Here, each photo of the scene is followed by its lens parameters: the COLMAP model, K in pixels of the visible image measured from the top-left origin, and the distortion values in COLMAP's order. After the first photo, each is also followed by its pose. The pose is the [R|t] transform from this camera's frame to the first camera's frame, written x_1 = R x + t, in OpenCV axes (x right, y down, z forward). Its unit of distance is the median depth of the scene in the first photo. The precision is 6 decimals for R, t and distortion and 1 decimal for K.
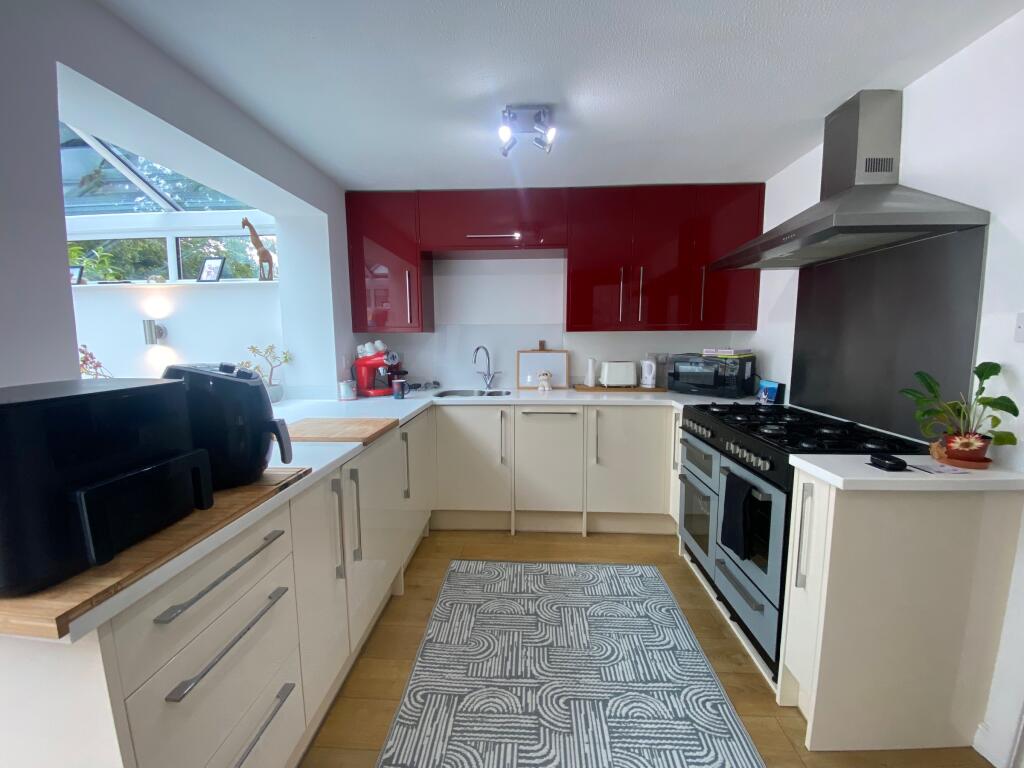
lens RADIAL K [[416.9, 0, 509.4], [0, 416.9, 384.8], [0, 0, 1]] dist [0.030117, -0.025081]
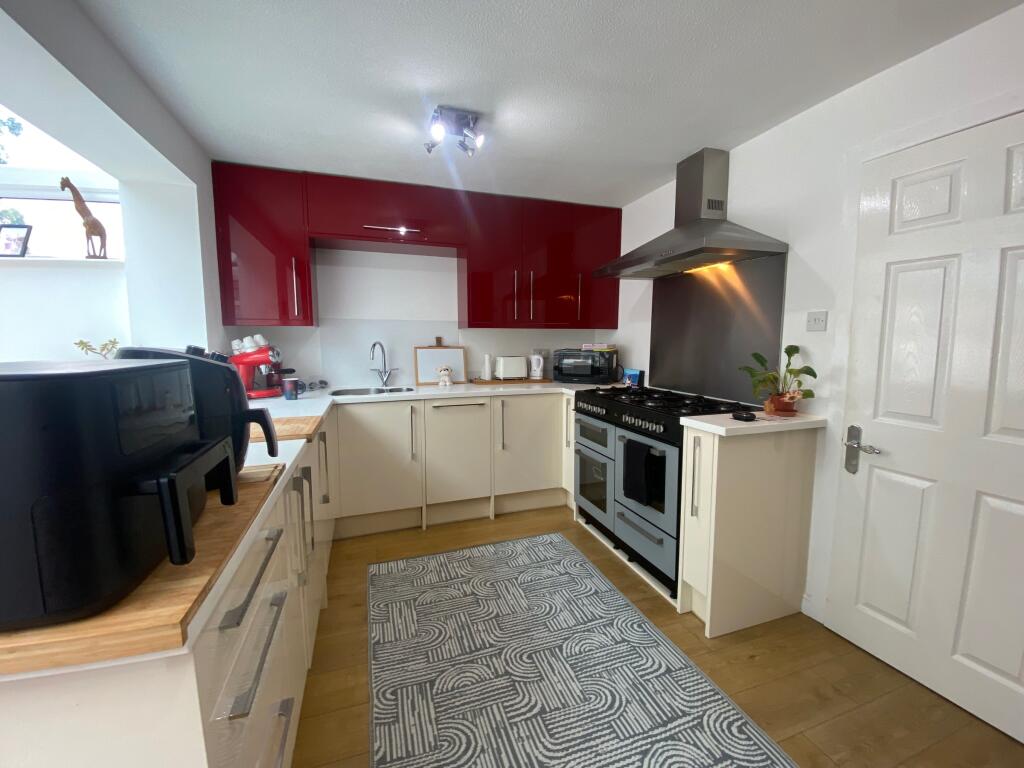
lens RADIAL K [[417.9, 0, 511.1], [0, 417.9, 383.2], [0, 0, 1]] dist [0.032585, -0.025688]
pose [[0.926294, -0.036458, 0.375033, -0.217198], [0.041775, 0.999109, -0.006055, 0.031061], [-0.374478, 0.021276, 0.926992, -0.016876]]
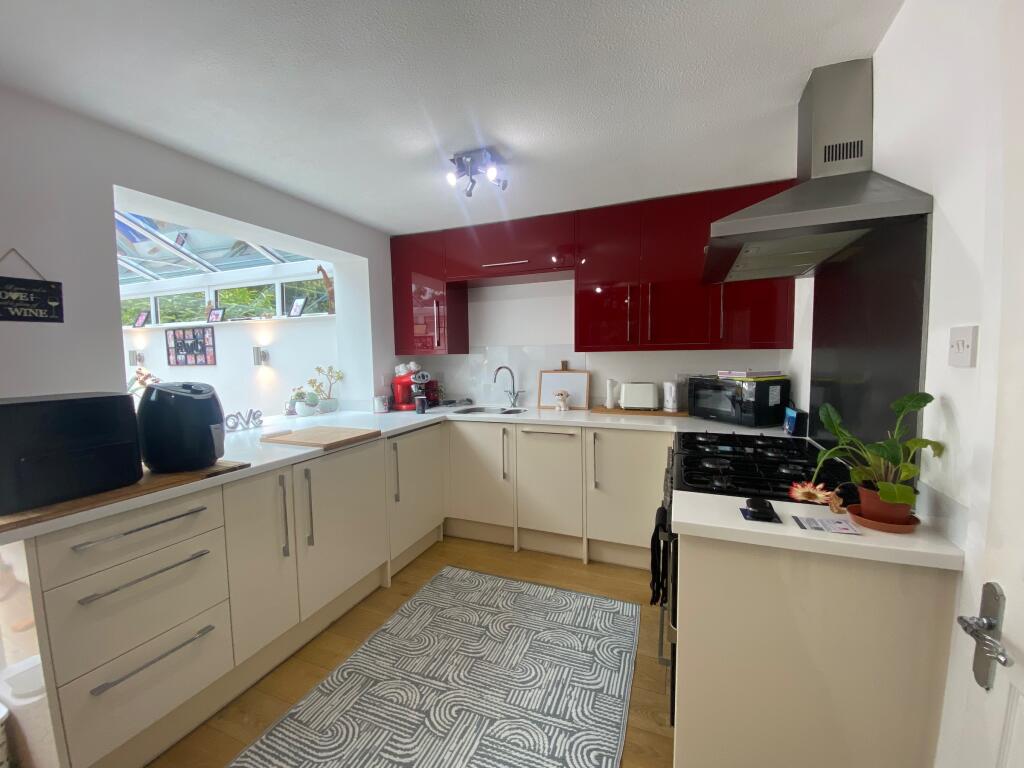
lens RADIAL K [[417.9, 0, 511.1], [0, 417.9, 383.2], [0, 0, 1]] dist [0.032585, -0.025688]
pose [[0.945497, 0.013499, -0.325352, 0.429116], [-0.028164, 0.998786, -0.040405, -0.011661], [0.324411, 0.047366, 0.944730, 0.013425]]
